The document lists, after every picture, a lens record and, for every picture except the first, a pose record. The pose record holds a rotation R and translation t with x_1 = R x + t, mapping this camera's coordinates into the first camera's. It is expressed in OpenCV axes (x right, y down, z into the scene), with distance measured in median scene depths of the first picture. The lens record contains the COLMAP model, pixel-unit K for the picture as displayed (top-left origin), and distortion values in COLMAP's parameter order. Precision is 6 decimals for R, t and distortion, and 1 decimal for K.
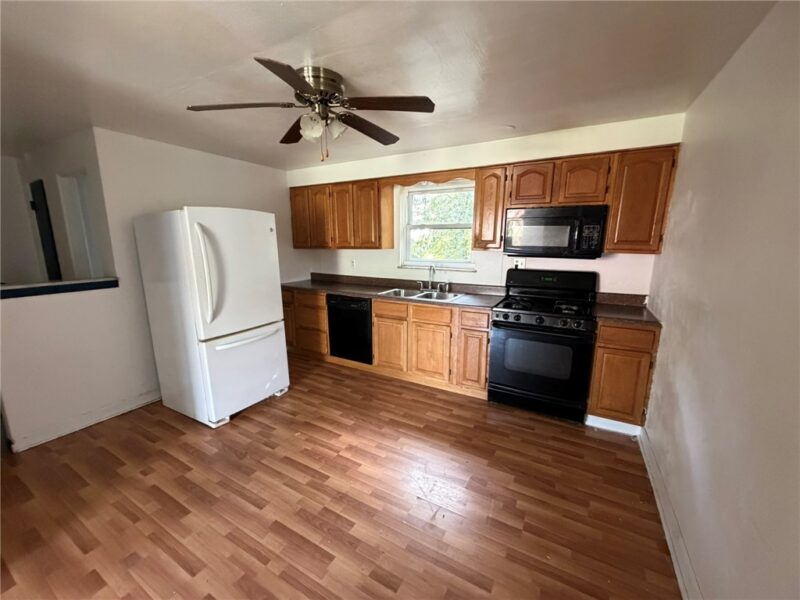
lens RADIAL K [[322.6, 0, 397.9], [0, 322.6, 302.7], [0, 0, 1]] dist [0.002674, 0.000122]
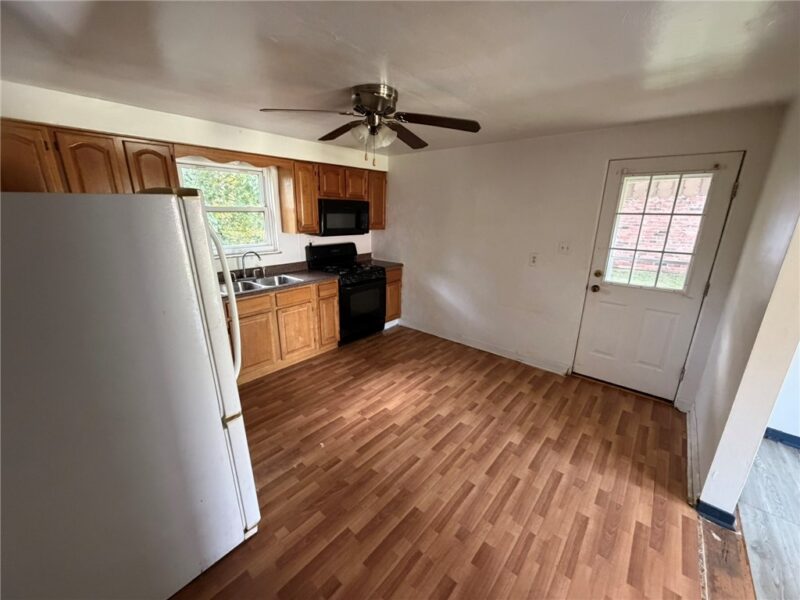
lens RADIAL K [[322.6, 0, 398.4], [0, 322.6, 303.3], [0, 0, 1]] dist [0.002674, 0.000122]
pose [[0.184308, -0.271365, 0.944665, -1.105696], [0.174357, 0.954913, 0.240291, -0.181286], [-0.967280, 0.120422, 0.223313, 0.562890]]
